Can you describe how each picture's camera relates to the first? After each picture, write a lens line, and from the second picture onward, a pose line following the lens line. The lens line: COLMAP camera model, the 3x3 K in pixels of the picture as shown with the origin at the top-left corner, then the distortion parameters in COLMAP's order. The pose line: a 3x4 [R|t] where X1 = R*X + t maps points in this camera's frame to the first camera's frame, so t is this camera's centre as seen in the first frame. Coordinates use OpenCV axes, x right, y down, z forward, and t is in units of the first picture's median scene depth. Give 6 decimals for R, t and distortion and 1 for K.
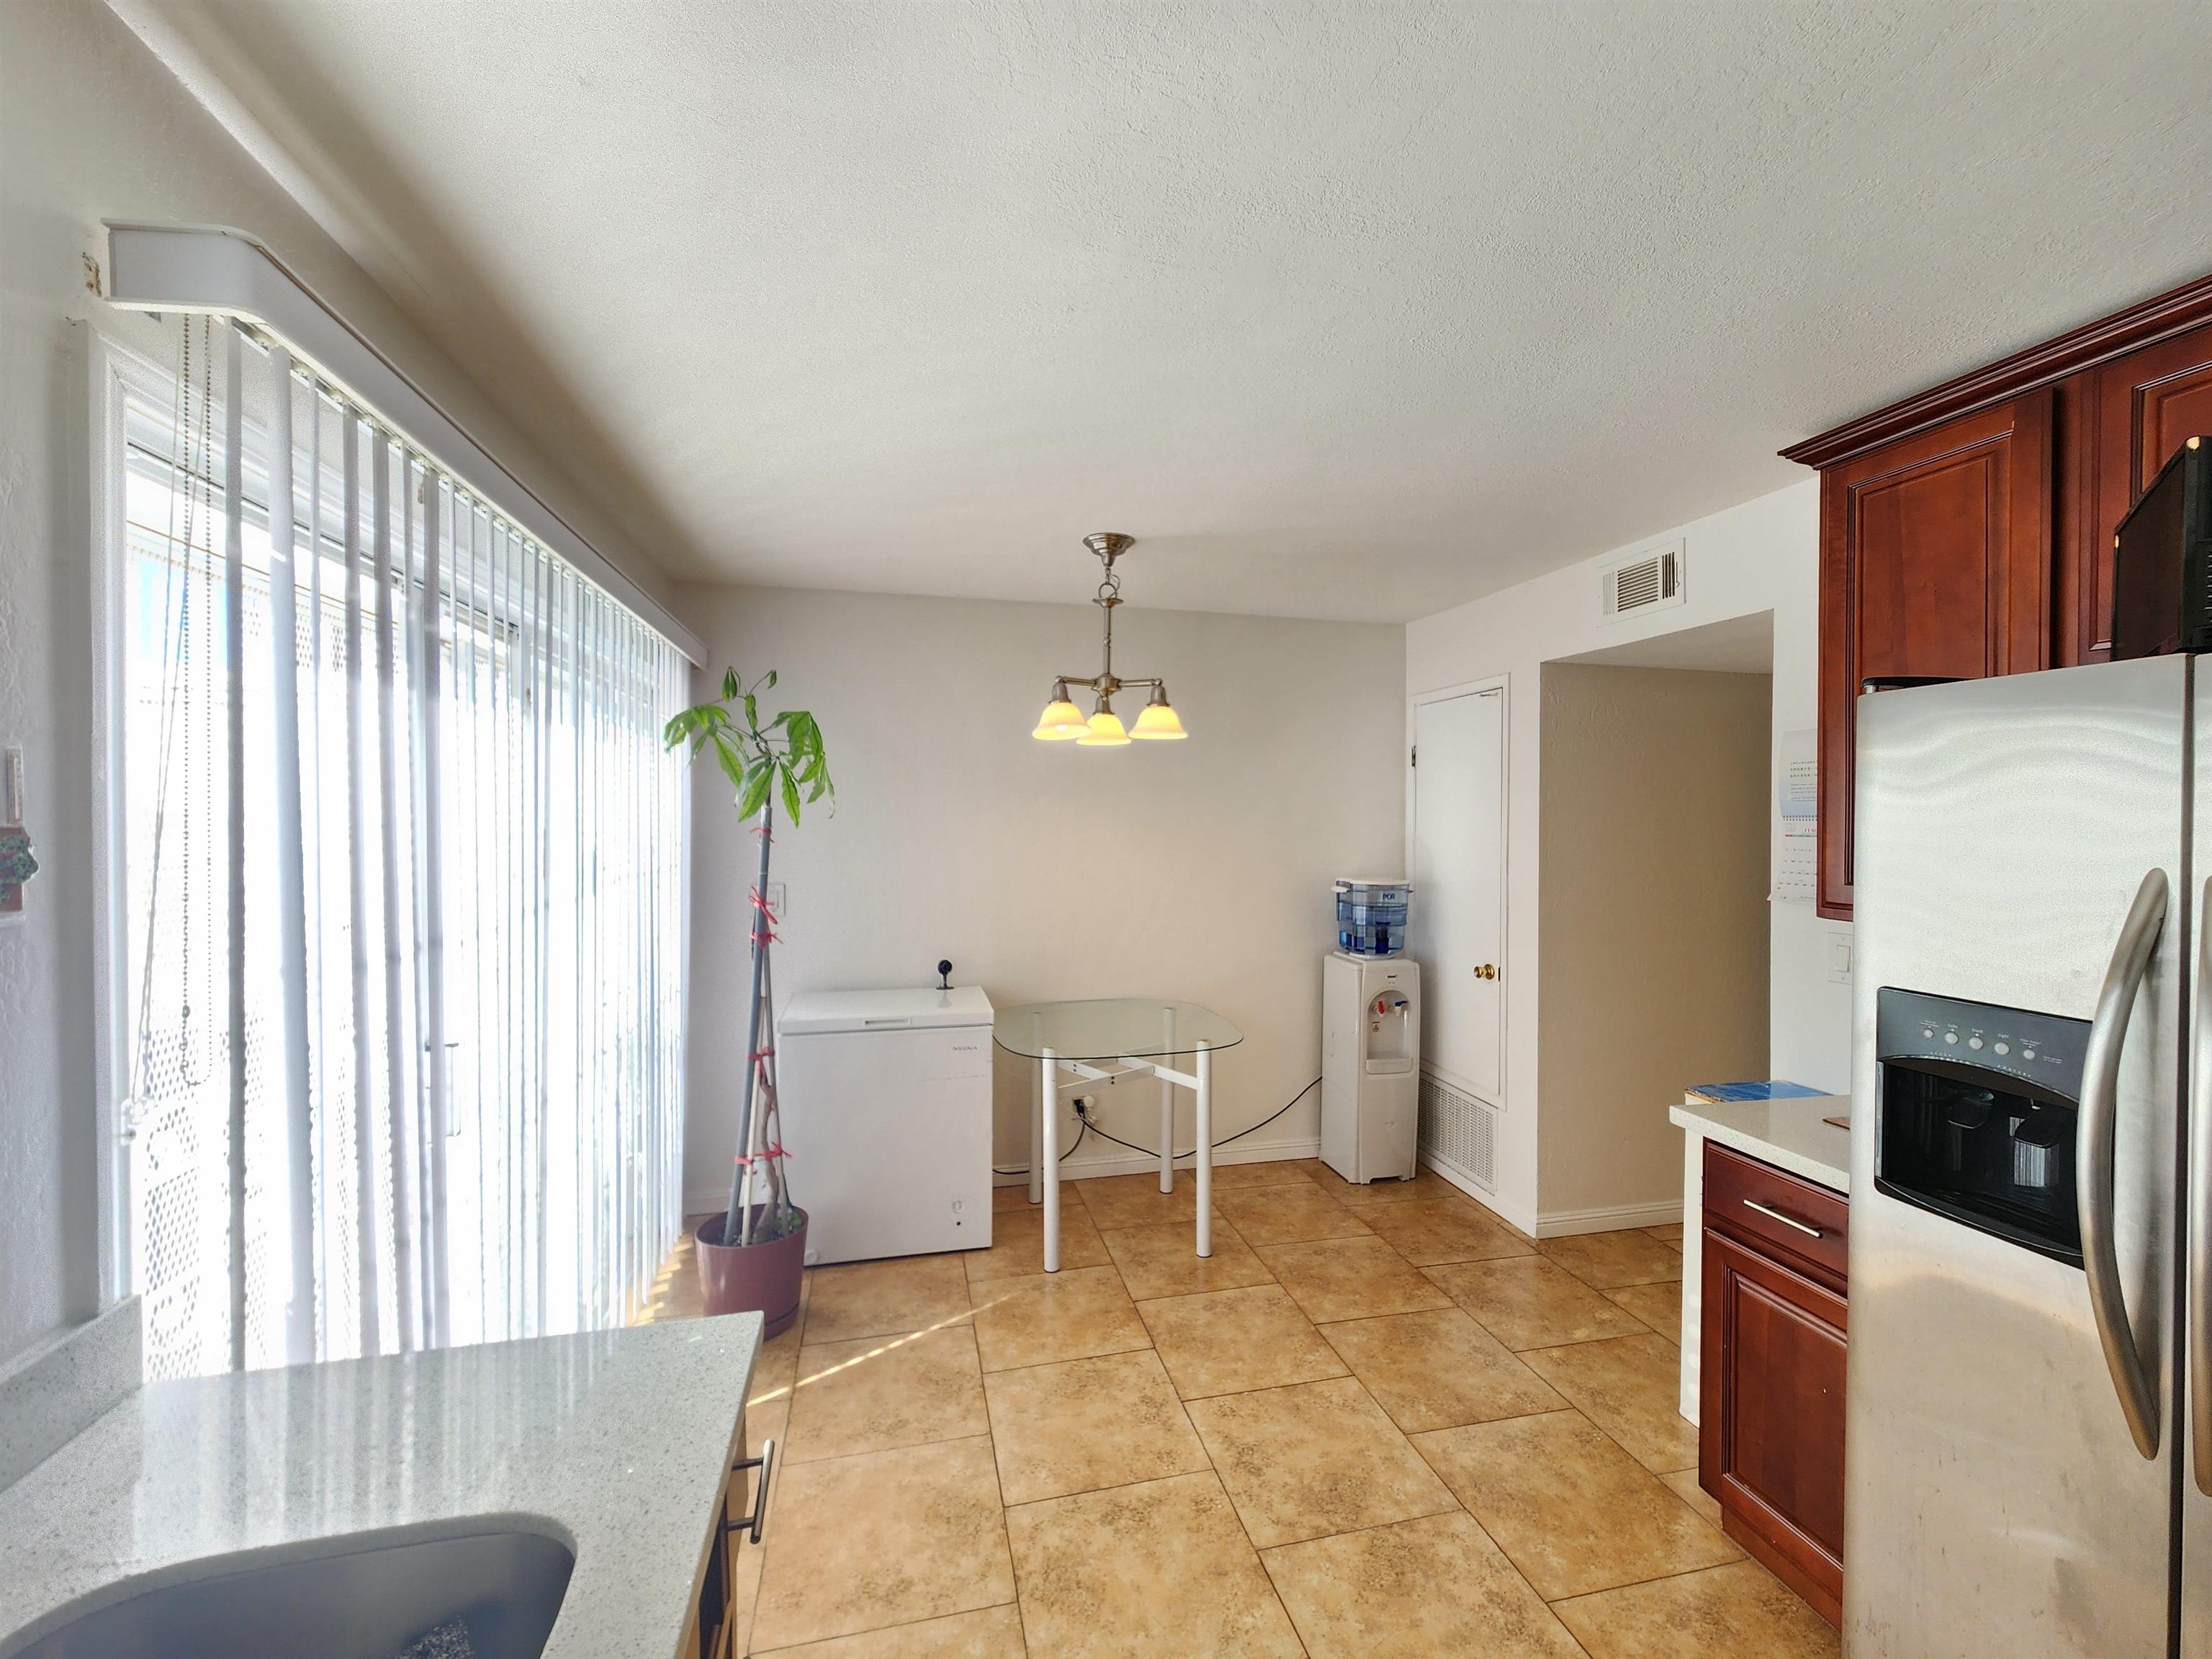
lens RADIAL K [[899.8, 0, 1112.0], [0, 899.8, 821.5], [0, 0, 1]] dist [0.000492, -0.000612]
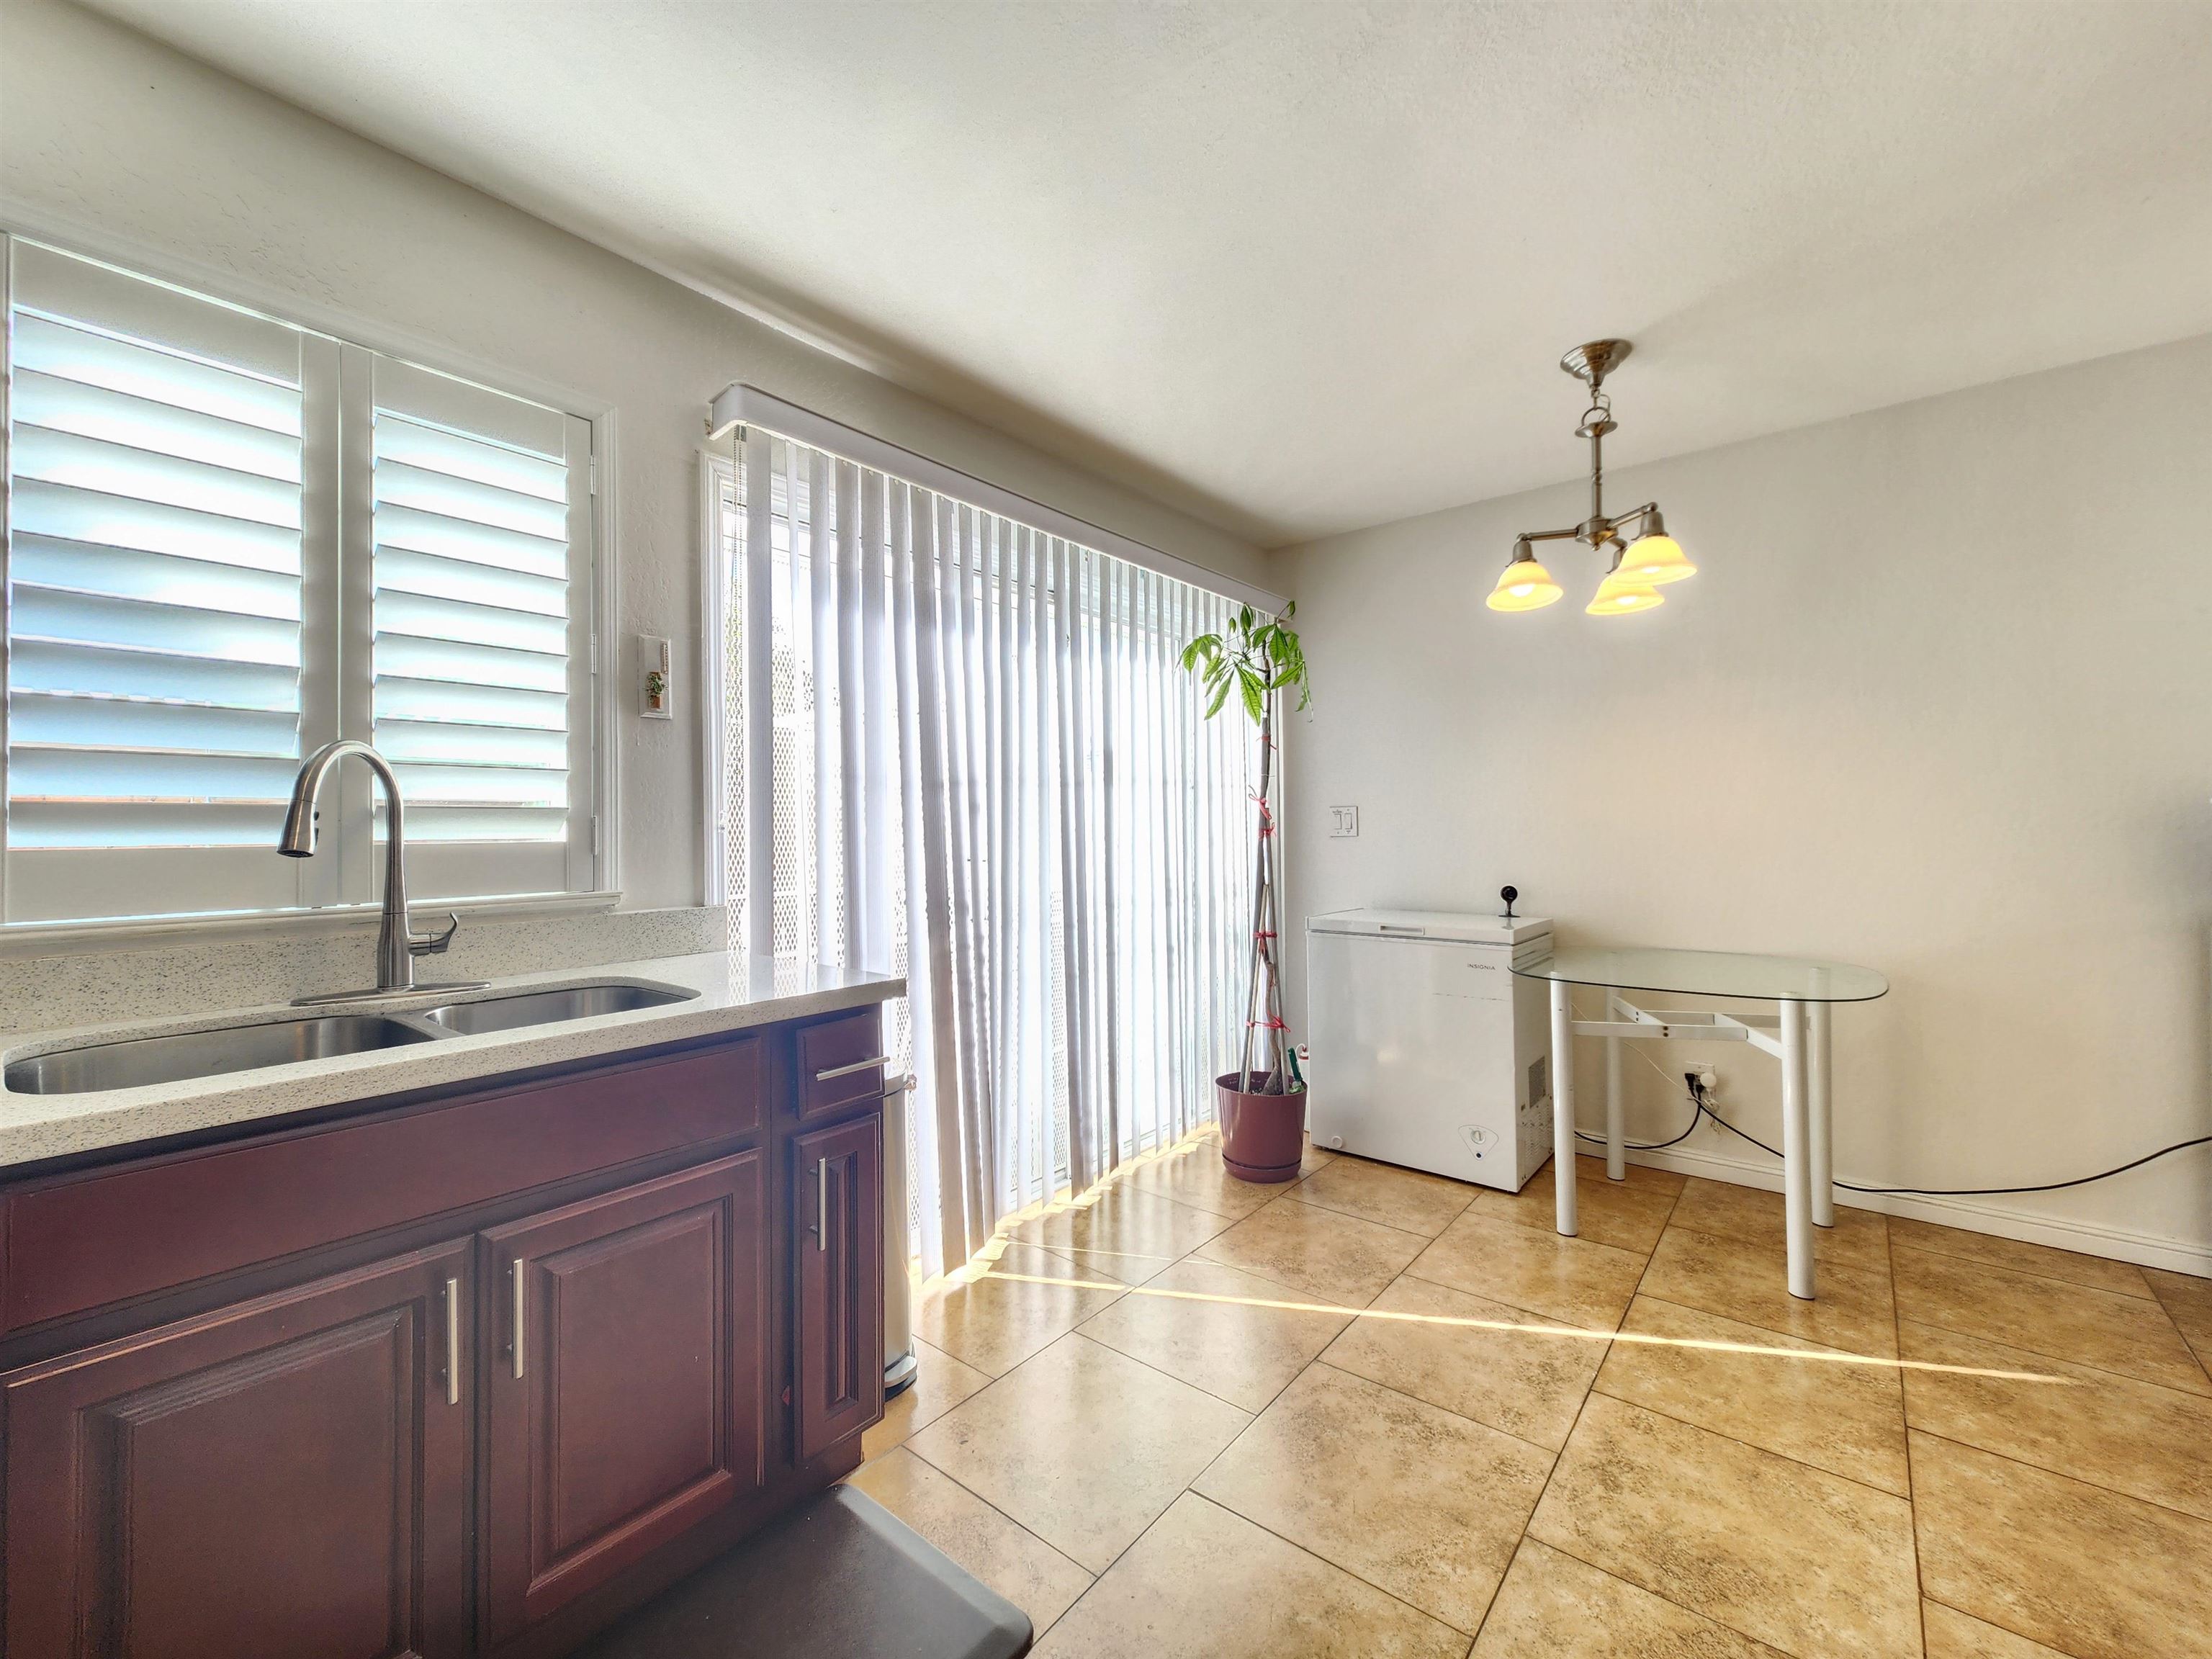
lens RADIAL K [[899.8, 0, 1119.2], [0, 899.8, 826.5], [0, 0, 1]] dist [0.000492, -0.000612]
pose [[0.611937, -0.012977, -0.790800, 0.377093], [0.008594, 0.999915, -0.009758, 0.123845], [0.790860, -0.000824, 0.611997, 0.150808]]
